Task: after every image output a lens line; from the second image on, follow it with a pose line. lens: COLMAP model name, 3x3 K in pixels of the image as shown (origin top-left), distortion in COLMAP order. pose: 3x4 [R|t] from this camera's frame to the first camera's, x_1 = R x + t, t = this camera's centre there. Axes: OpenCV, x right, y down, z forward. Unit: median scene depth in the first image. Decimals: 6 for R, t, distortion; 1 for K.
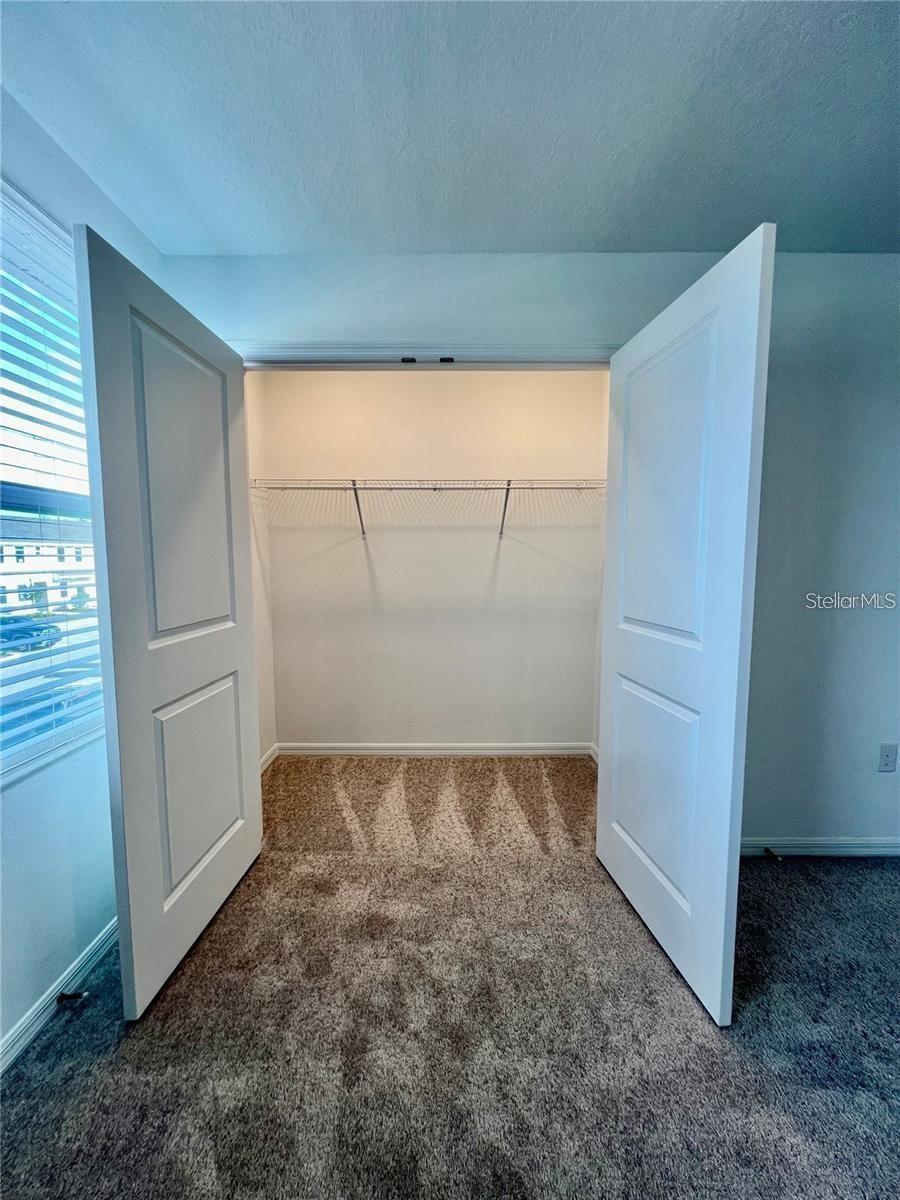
lens RADIAL K [[476.6, 0, 452.1], [0, 476.6, 602.9], [0, 0, 1]] dist [-0.002046, -0.000847]
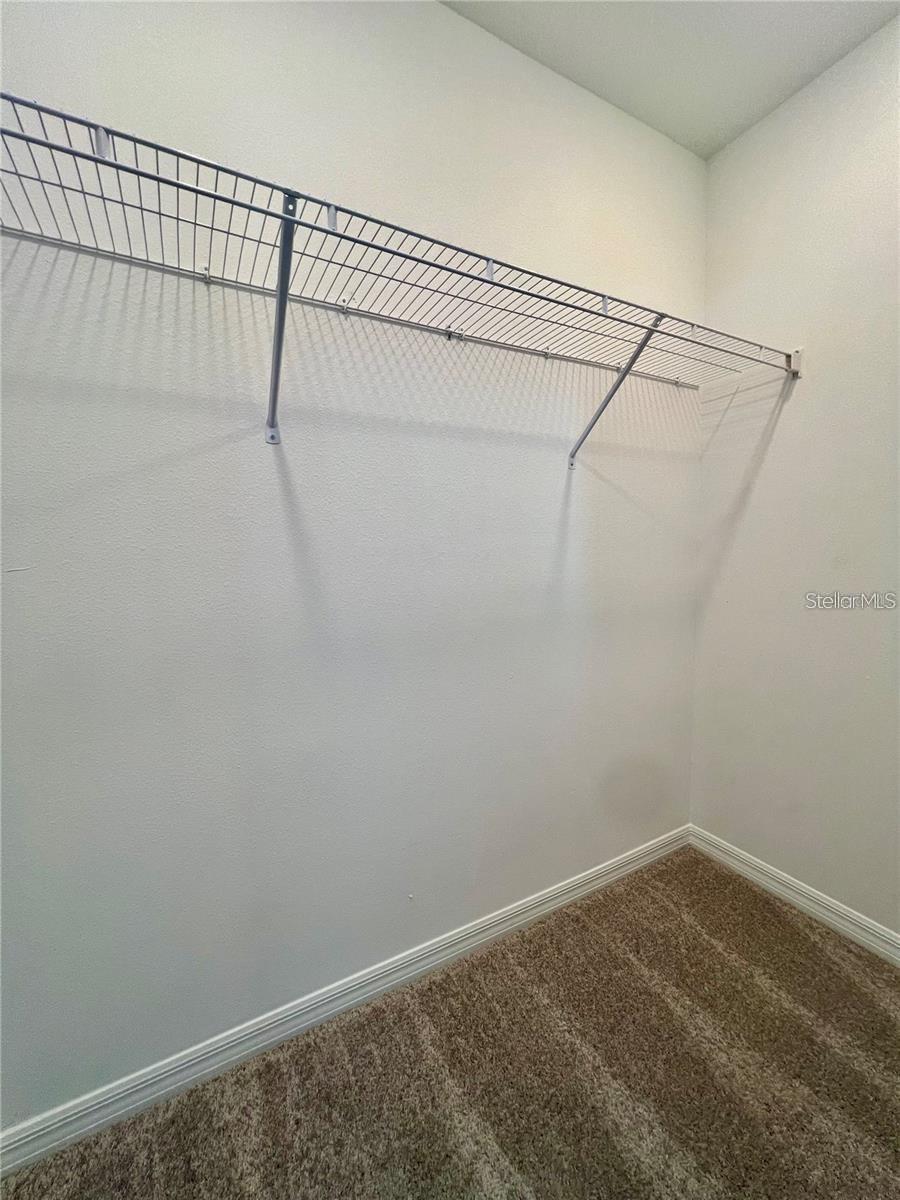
lens RADIAL K [[476.6, 0, 446.2], [0, 476.6, 596.4], [0, 0, 1]] dist [-0.002046, -0.000847]
pose [[0.876932, -0.058472, 0.477045, -0.249263], [0.060349, 0.998112, 0.011403, -0.016357], [-0.476811, 0.018790, 0.878805, 0.635850]]
